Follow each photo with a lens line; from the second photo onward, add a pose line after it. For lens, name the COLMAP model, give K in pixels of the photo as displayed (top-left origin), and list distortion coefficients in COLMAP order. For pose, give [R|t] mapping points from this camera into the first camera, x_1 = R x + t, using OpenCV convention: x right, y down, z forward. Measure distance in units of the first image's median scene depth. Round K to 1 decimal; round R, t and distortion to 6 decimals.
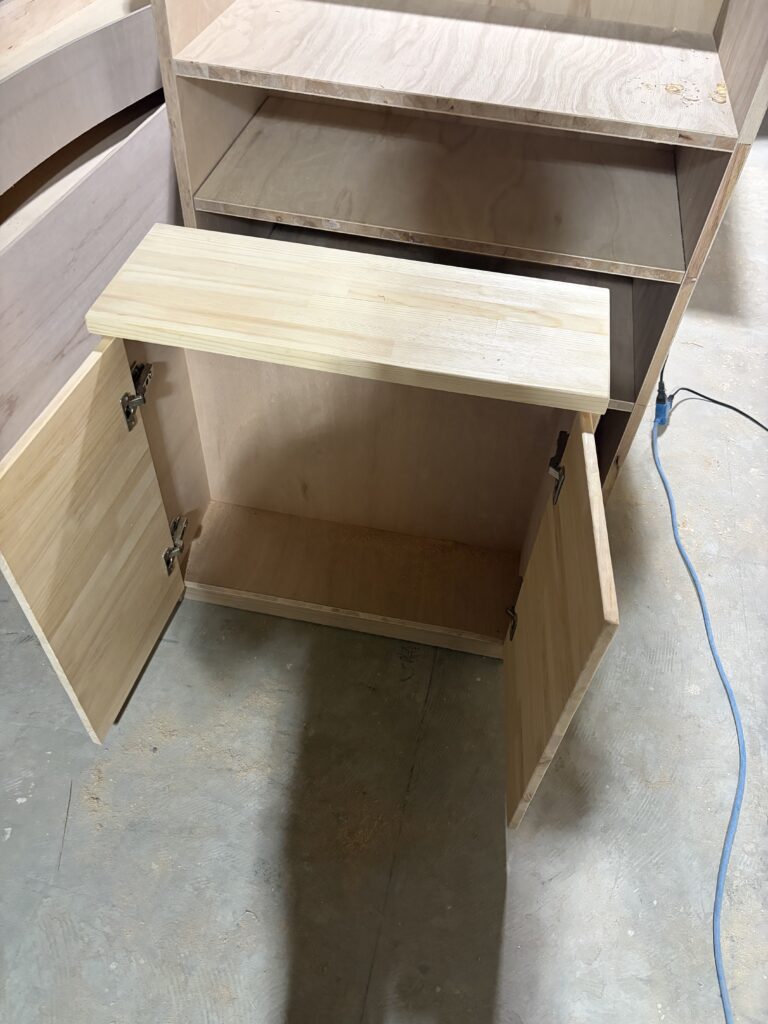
lens RADIAL K [[772.2, 0, 384.2], [0, 772.2, 512.5], [0, 0, 1]] dist [0.012535, -0.017082]
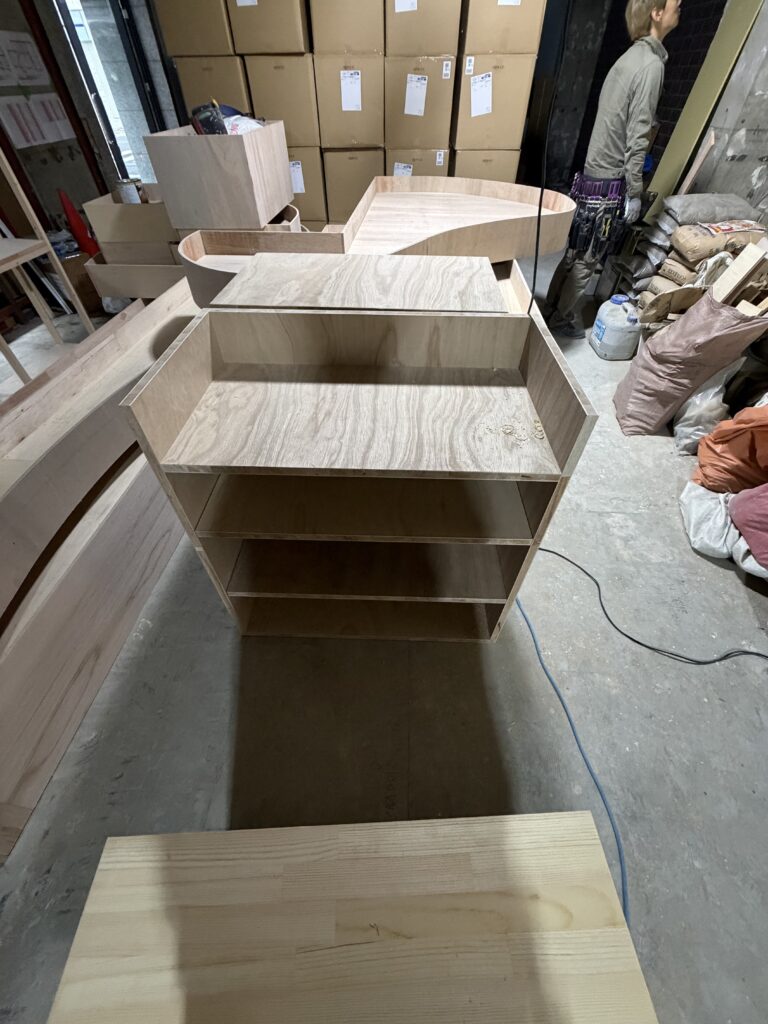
lens RADIAL K [[404.9, 0, 382.5], [0, 404.9, 512.5], [0, 0, 1]] dist [-0.001731, -0.000200]
pose [[0.984911, -0.153833, 0.079280, 0.045333], [0.156298, 0.987372, -0.025845, -0.383328], [-0.074303, 0.037846, 0.996517, 0.228586]]
